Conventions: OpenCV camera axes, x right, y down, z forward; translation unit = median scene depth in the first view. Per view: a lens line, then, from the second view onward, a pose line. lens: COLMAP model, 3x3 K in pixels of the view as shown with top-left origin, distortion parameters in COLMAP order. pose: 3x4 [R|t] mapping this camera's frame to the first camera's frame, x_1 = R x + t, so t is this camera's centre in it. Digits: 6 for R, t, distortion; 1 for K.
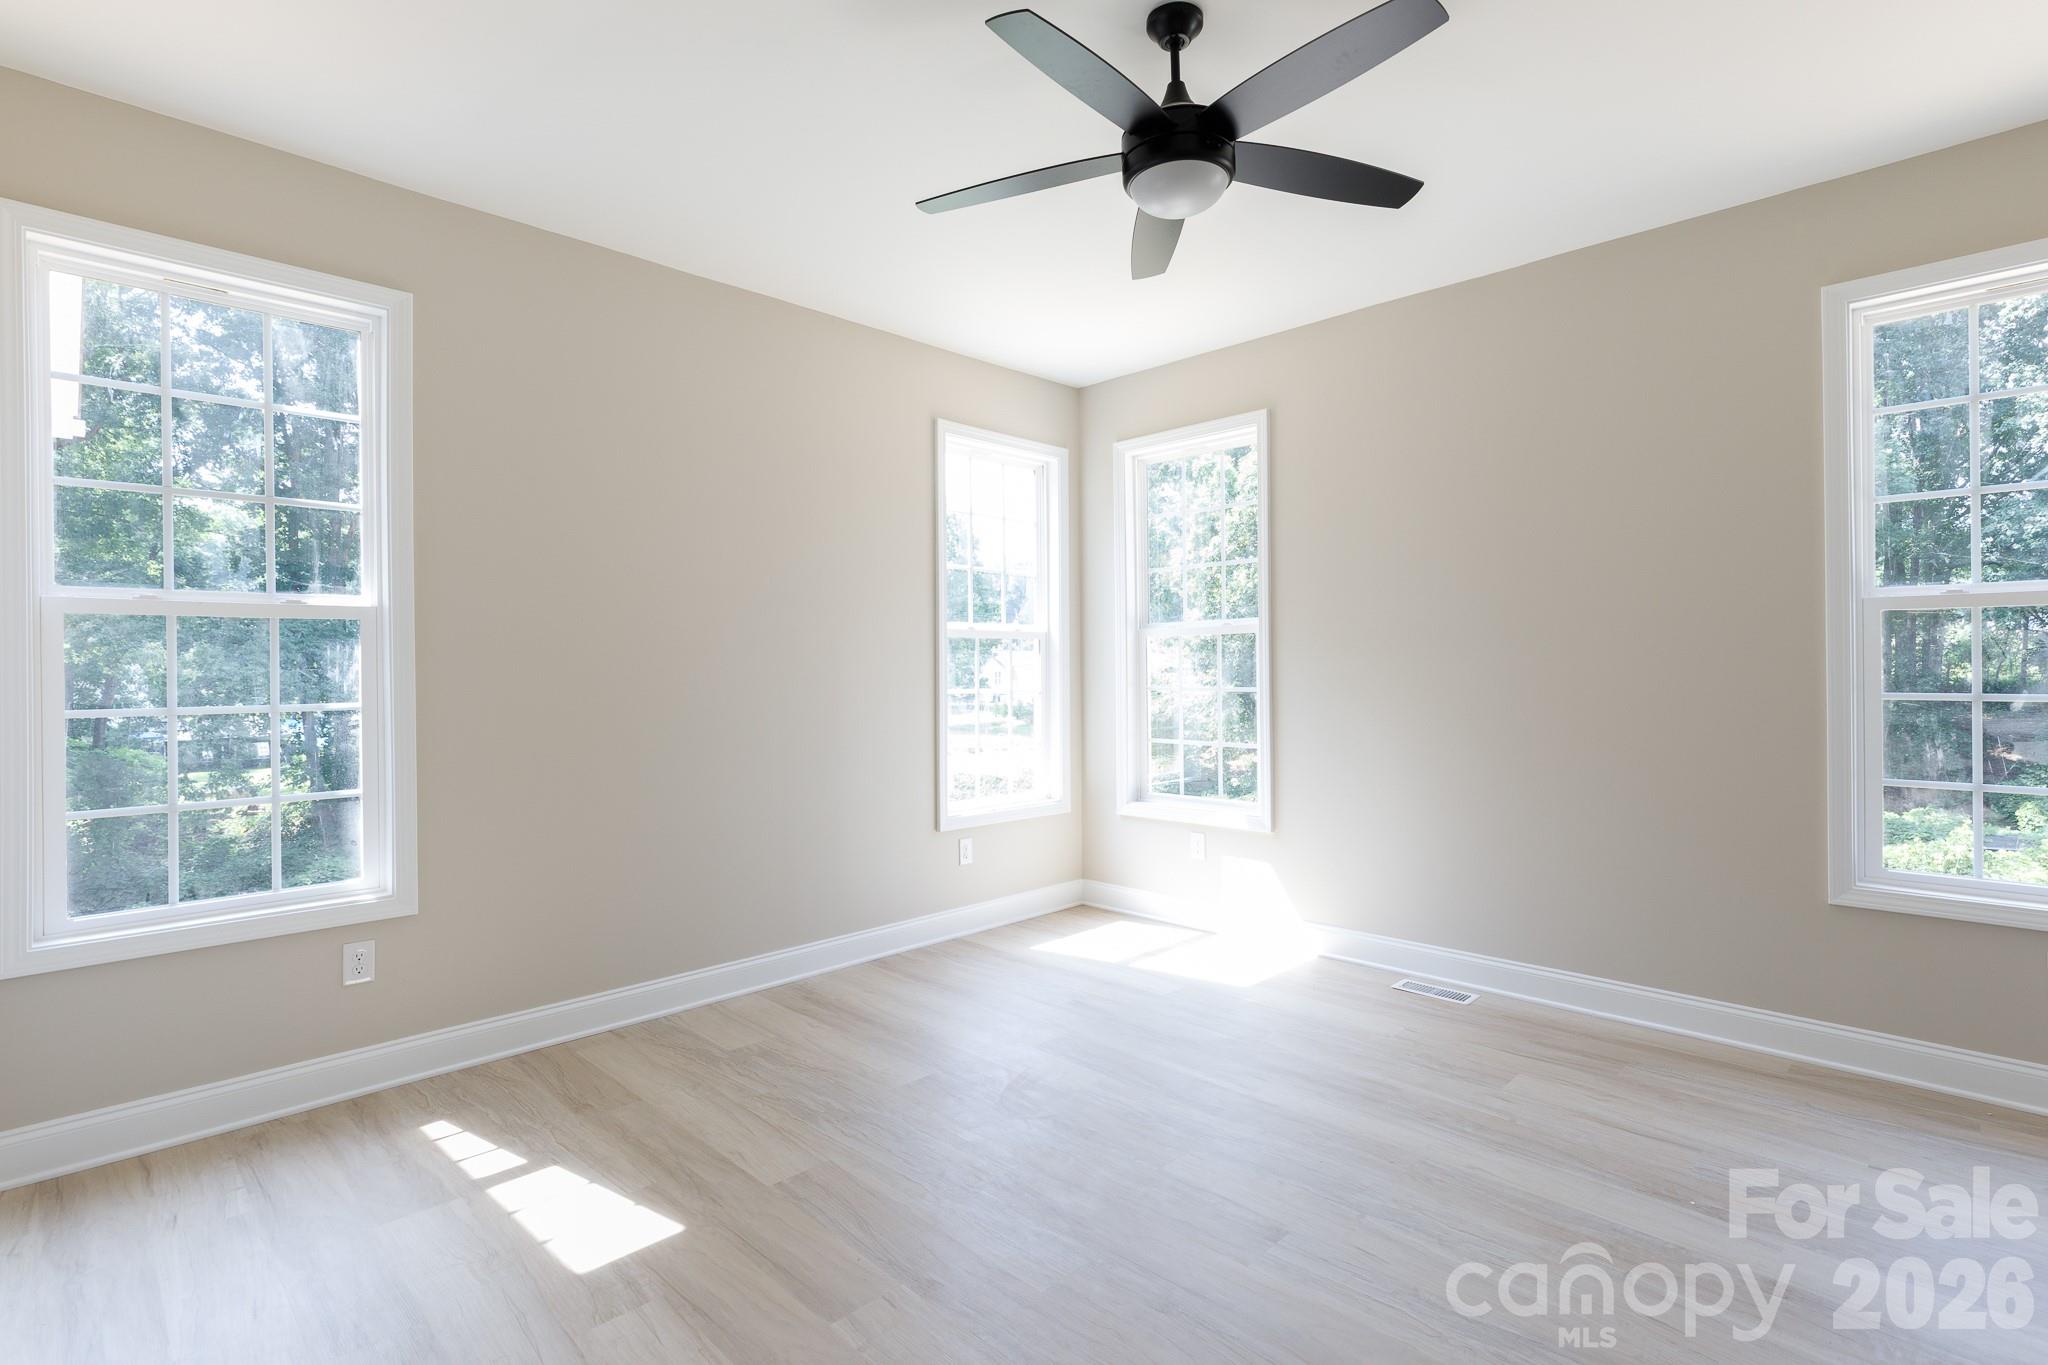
lens RADIAL K [[943.6, 0, 1007.9], [0, 943.6, 677.4], [0, 0, 1]] dist [-0.020710, 0.000171]
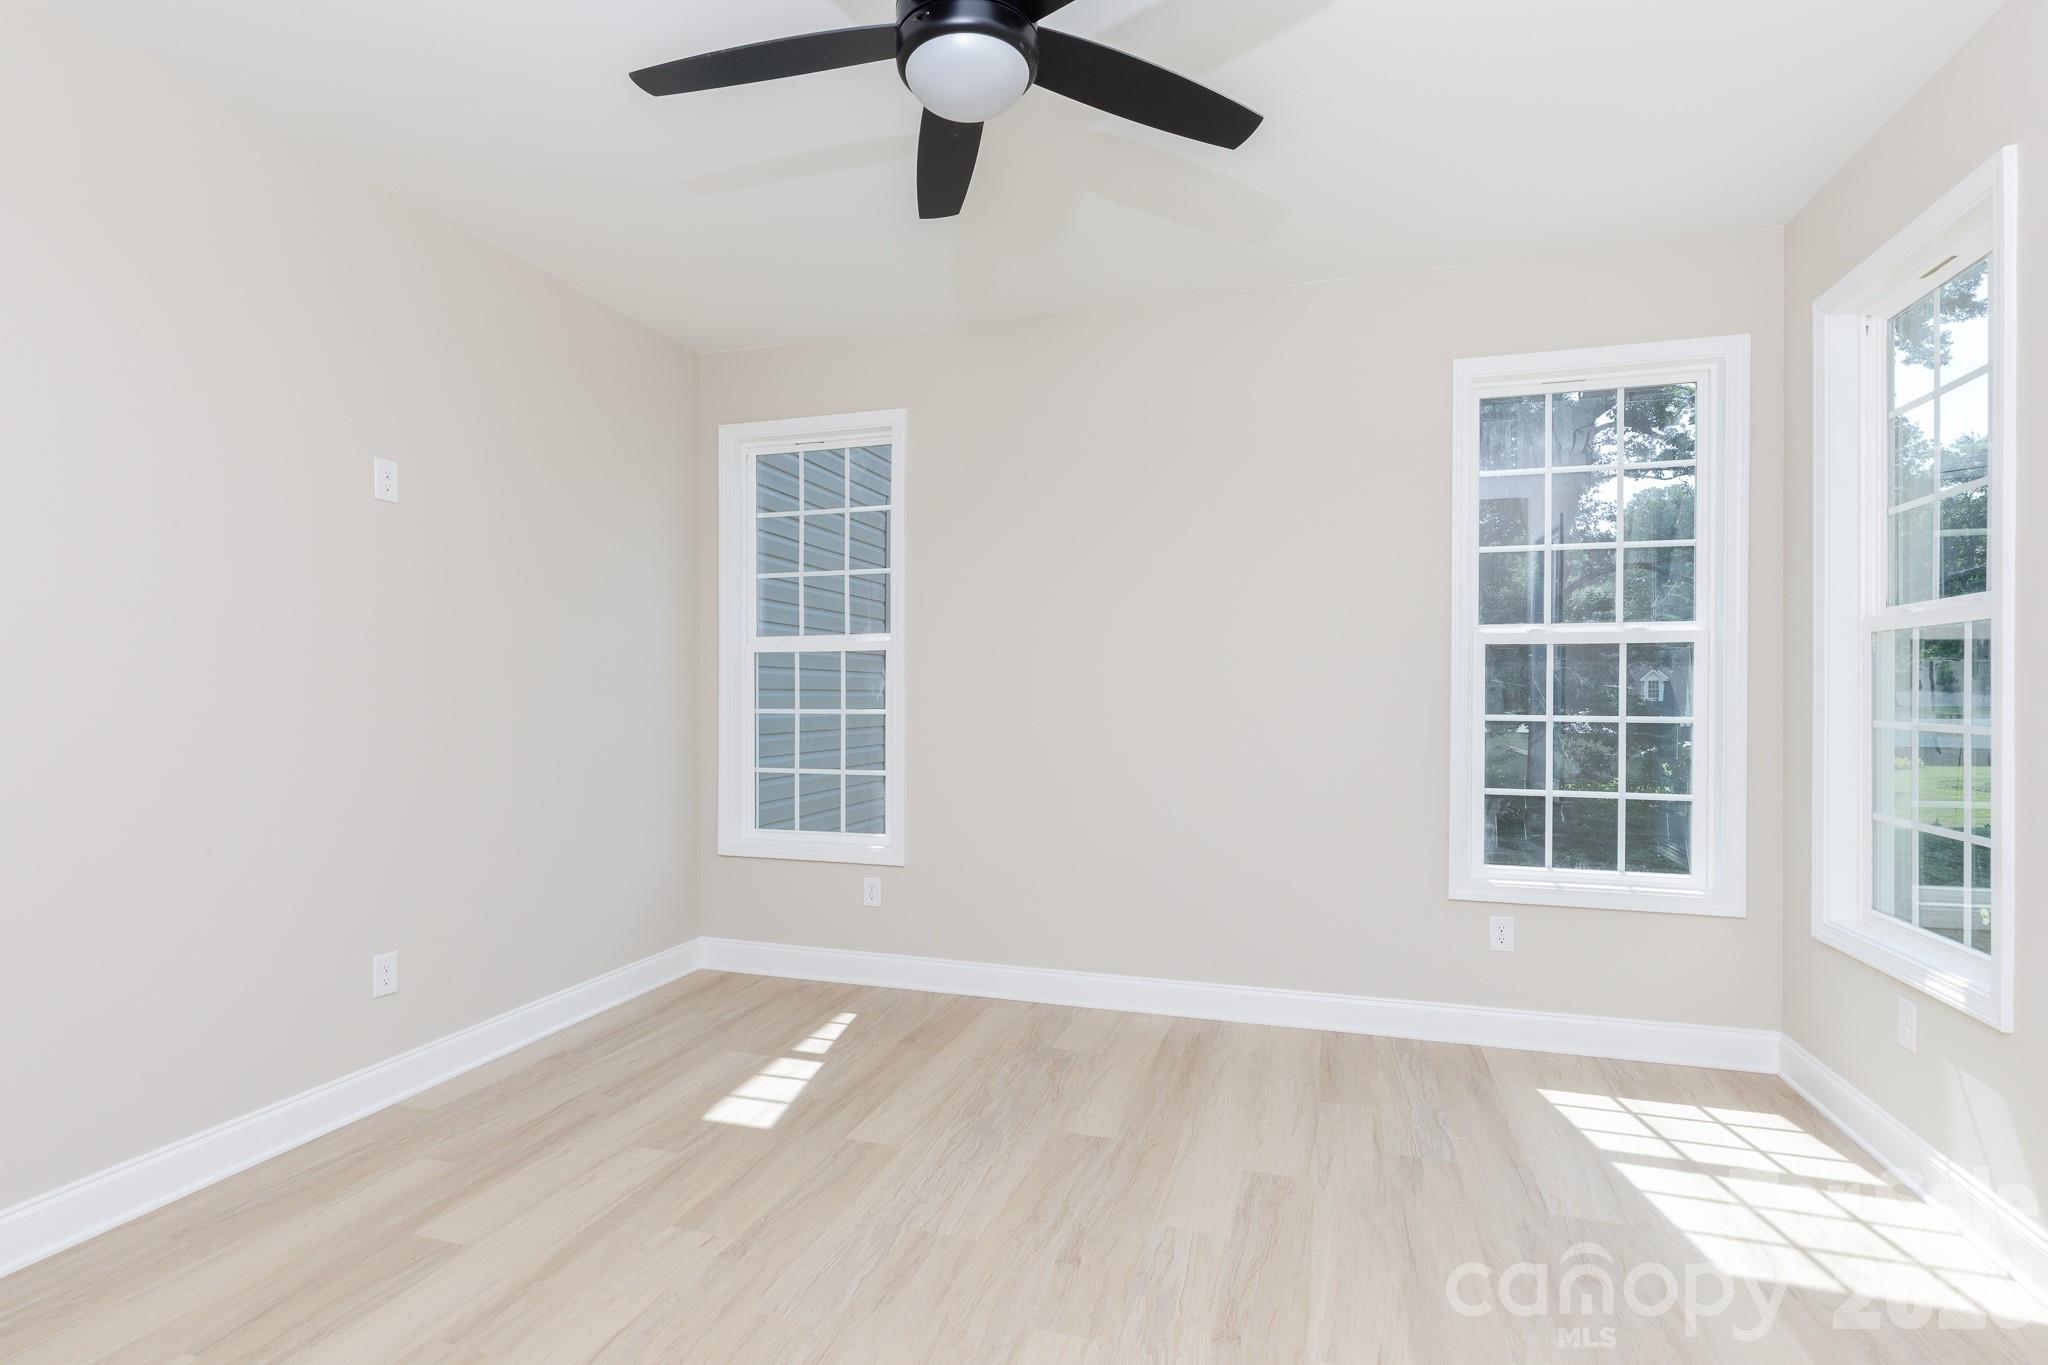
lens RADIAL K [[943.6, 0, 1019.4], [0, 943.6, 680.6], [0, 0, 1]] dist [-0.020710, 0.000171]
pose [[0.480034, 0.000995, -0.877250, 0.730008], [-0.014701, 0.999868, -0.006911, -0.011212], [0.877127, 0.016214, 0.479985, 0.534396]]
